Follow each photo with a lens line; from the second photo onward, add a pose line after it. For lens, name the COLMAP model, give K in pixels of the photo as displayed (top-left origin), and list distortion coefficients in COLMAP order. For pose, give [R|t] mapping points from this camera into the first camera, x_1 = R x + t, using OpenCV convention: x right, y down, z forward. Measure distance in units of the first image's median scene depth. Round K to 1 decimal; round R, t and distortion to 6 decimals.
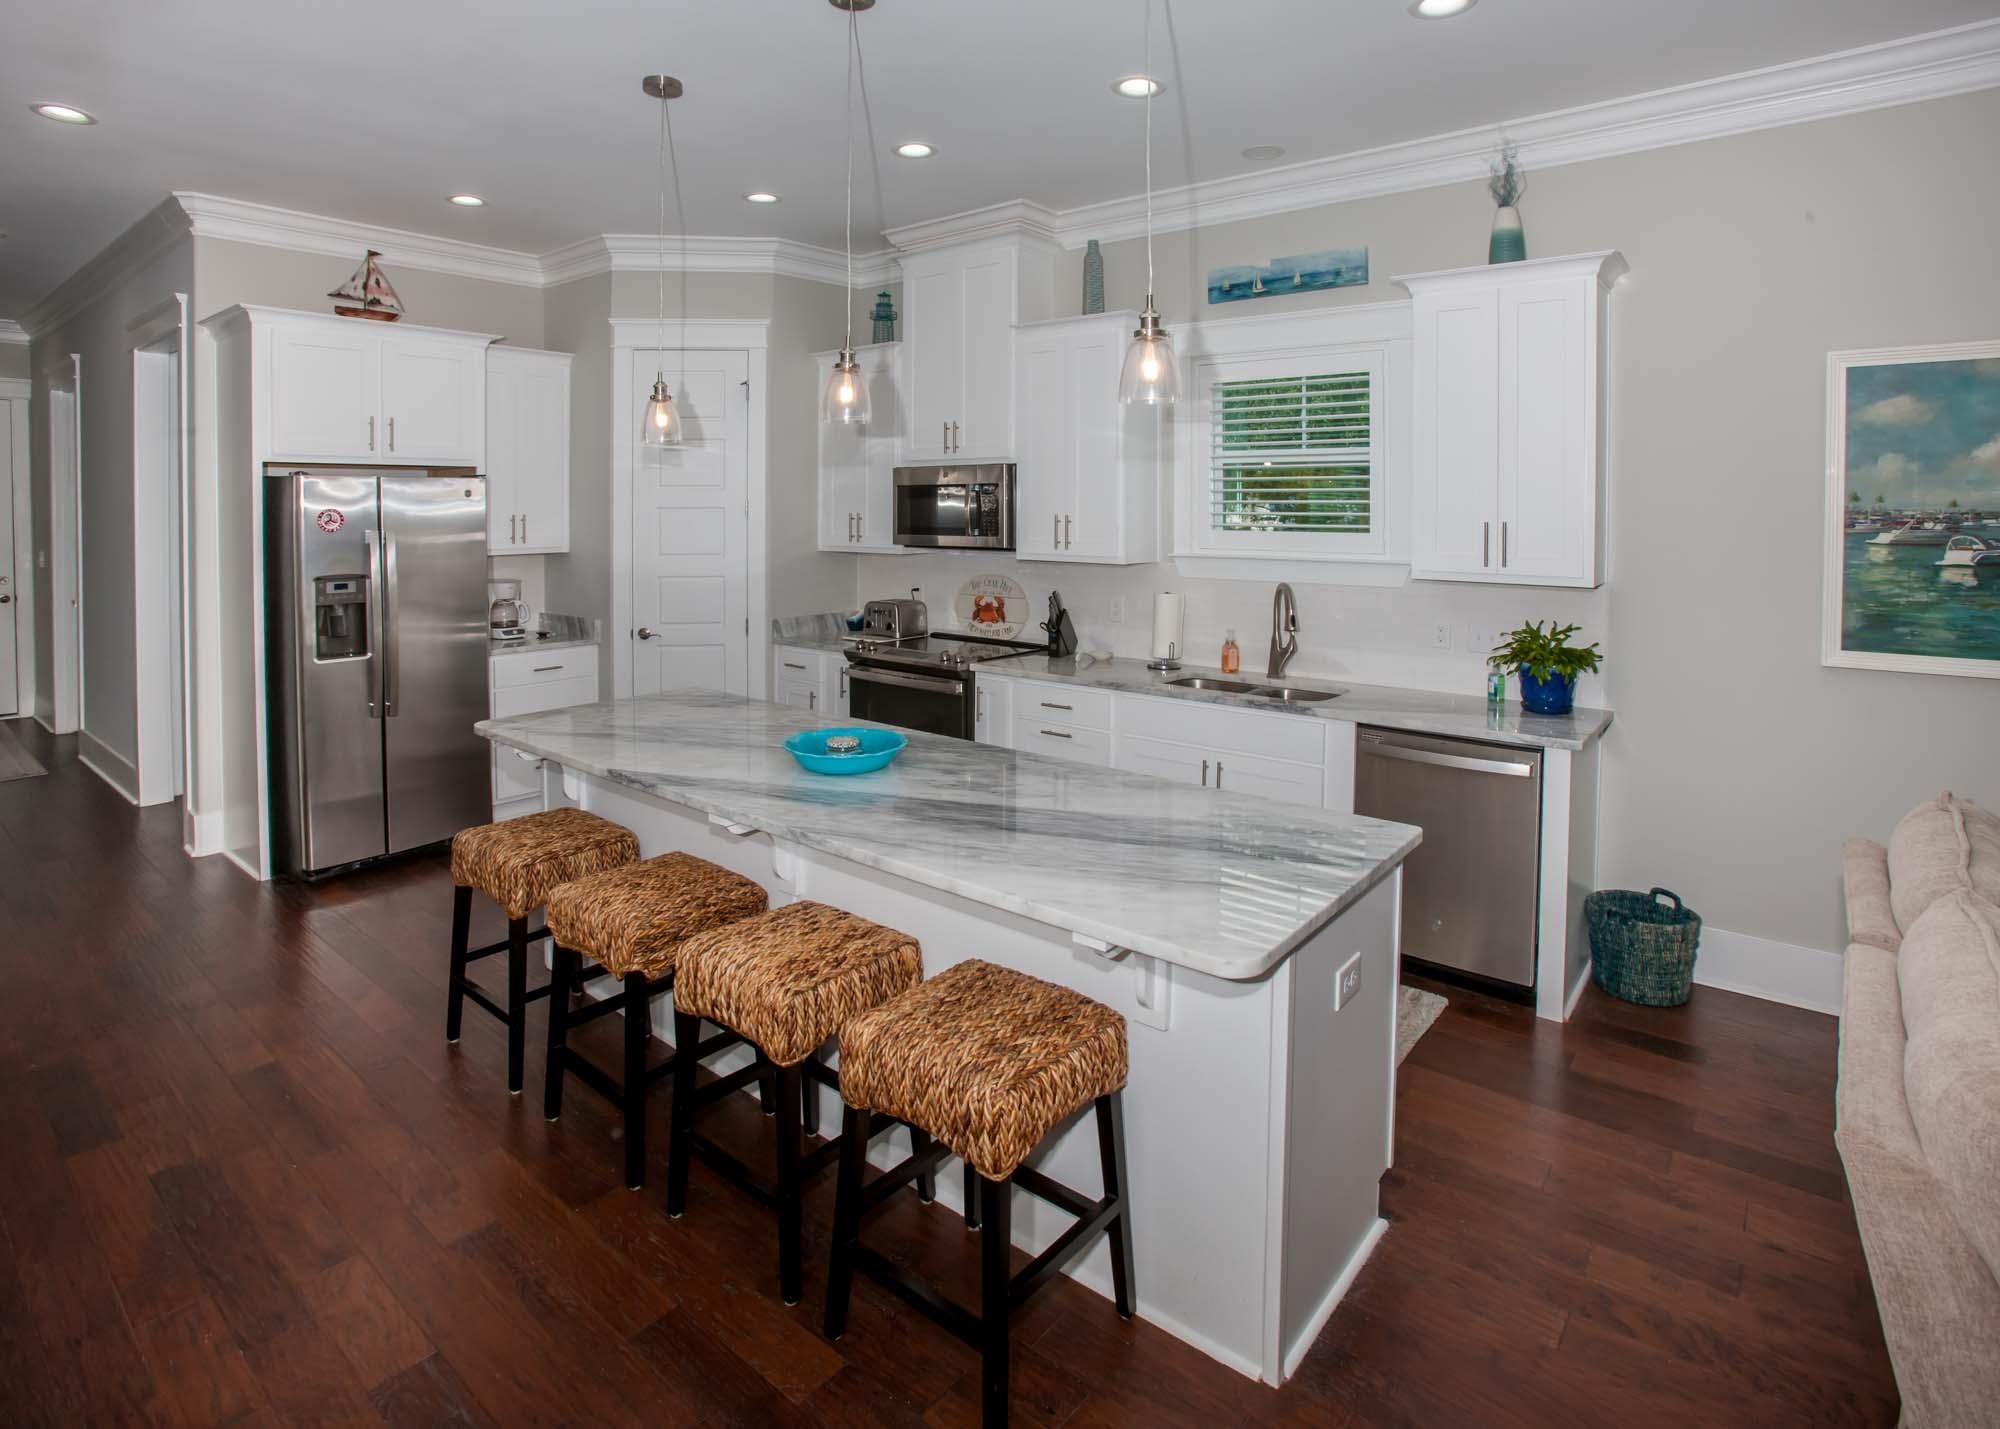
lens RADIAL K [[1057.6, 0, 1051.5], [0, 1057.6, 527.1], [0, 0, 1]] dist [-0.063435, 0.025301]
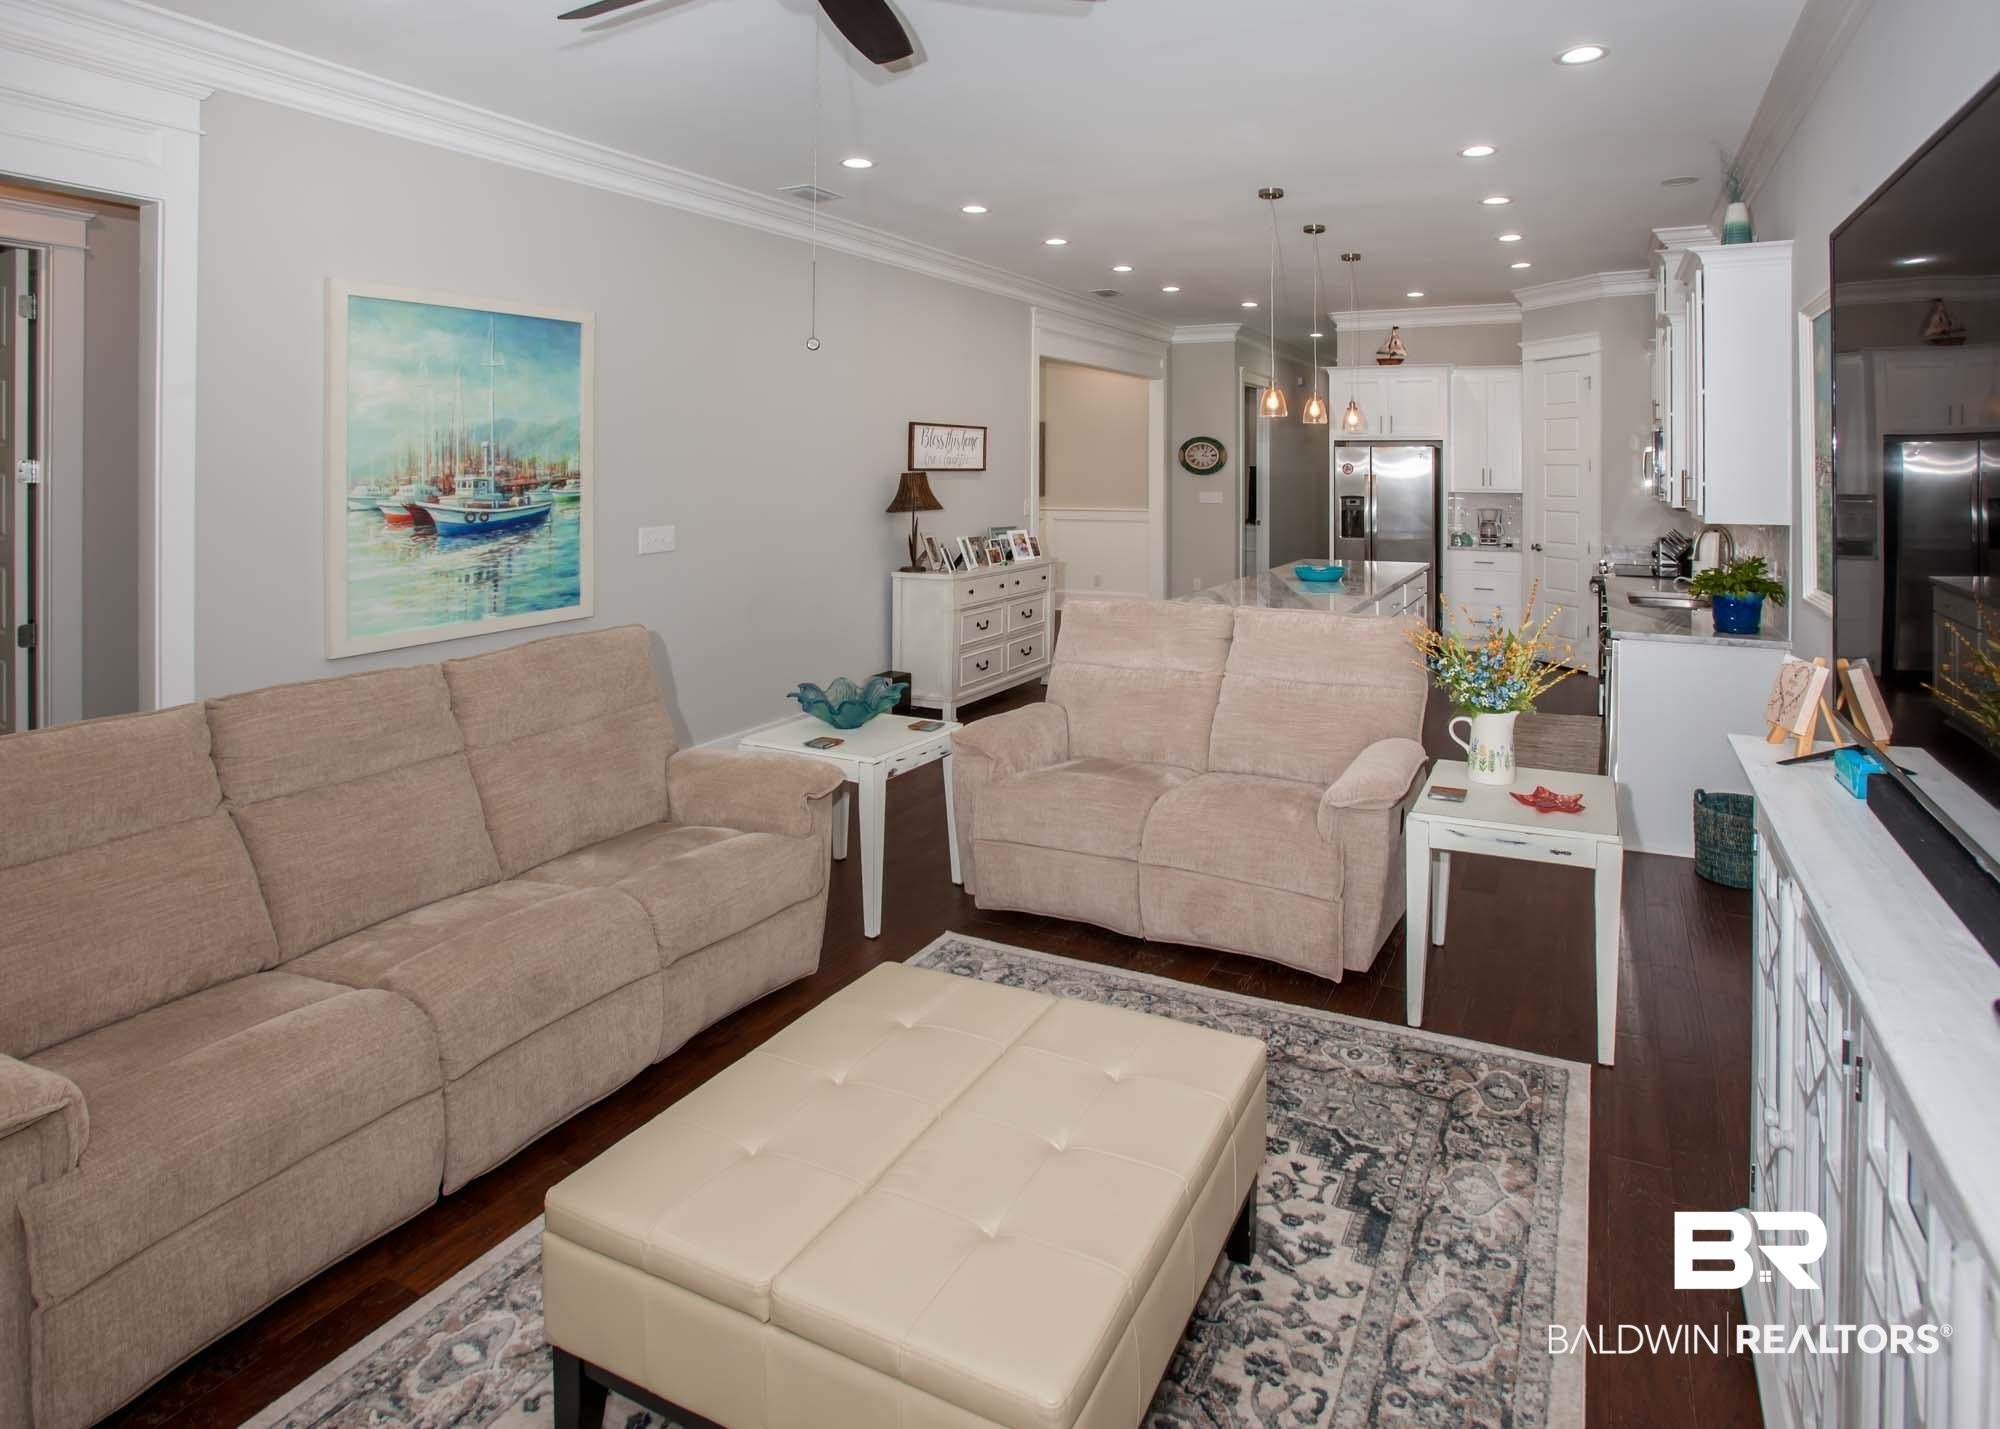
lens RADIAL K [[1074.7, 0, 1027.6], [0, 1074.7, 437.9], [0, 0, 1]] dist [-0.032713, 0.014452]
pose [[0.193147, -0.033751, -0.980589, 1.254962], [-0.011530, 0.999261, -0.036665, 0.011769], [0.981102, 0.018388, 0.192615, 0.020715]]
